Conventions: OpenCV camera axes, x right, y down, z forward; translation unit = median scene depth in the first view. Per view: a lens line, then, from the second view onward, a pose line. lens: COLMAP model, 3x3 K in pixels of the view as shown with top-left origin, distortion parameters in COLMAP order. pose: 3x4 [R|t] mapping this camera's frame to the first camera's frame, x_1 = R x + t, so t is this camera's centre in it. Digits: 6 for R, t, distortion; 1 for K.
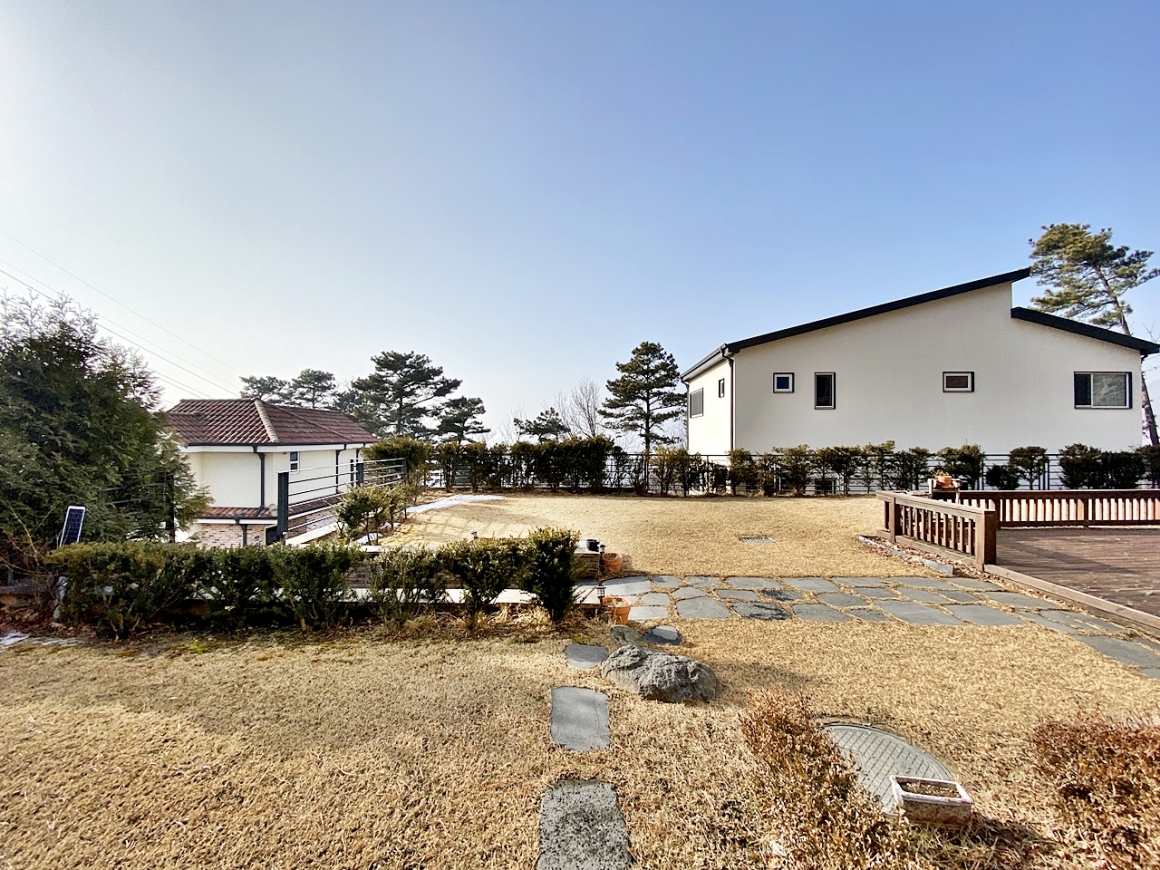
lens RADIAL K [[469.5, 0, 585.7], [0, 469.5, 436.5], [0, 0, 1]] dist [0.000031, -0.009238]
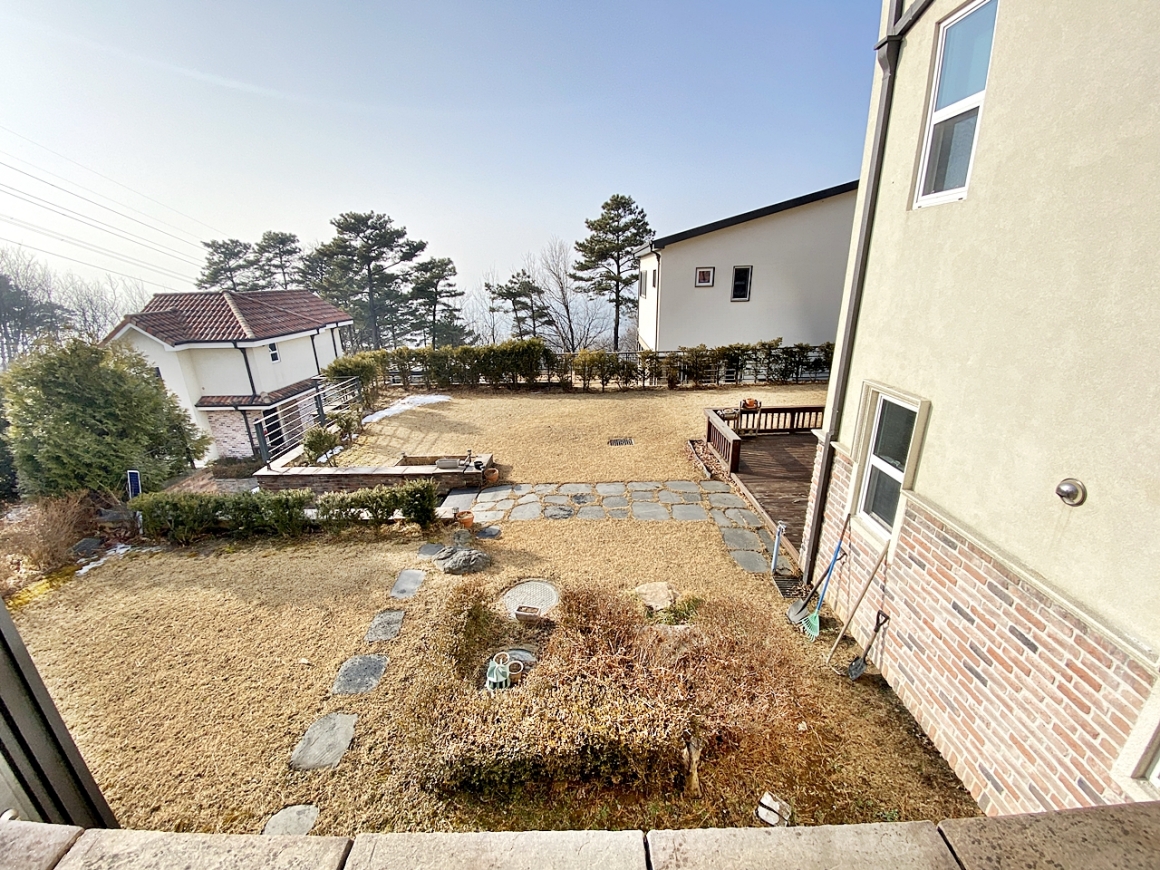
lens RADIAL K [[469.5, 0, 585.7], [0, 469.5, 436.9], [0, 0, 1]] dist [0.000031, -0.009238]
pose [[0.999682, -0.025191, -0.000586, 0.119669], [0.024005, 0.945036, 0.326085, -0.108792], [-0.007661, -0.325995, 0.945340, -0.125477]]
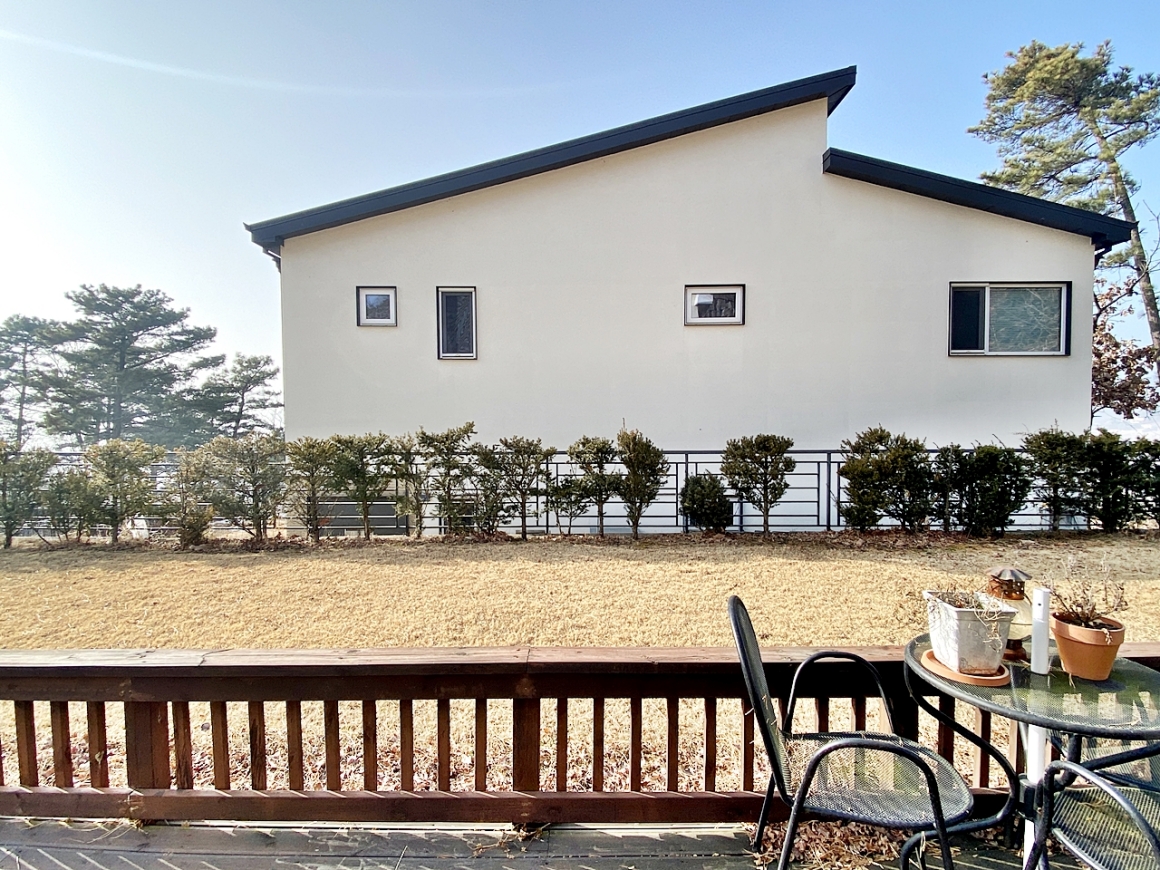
lens RADIAL K [[575.4, 0, 583.3], [0, 575.4, 444.9], [0, 0, 1]] dist [0.014102, -0.000796]
pose [[0.999737, -0.003626, 0.022625, 0.546675], [0.002332, 0.998373, 0.056980, -0.000567], [-0.022795, -0.056912, 0.998119, 0.317591]]
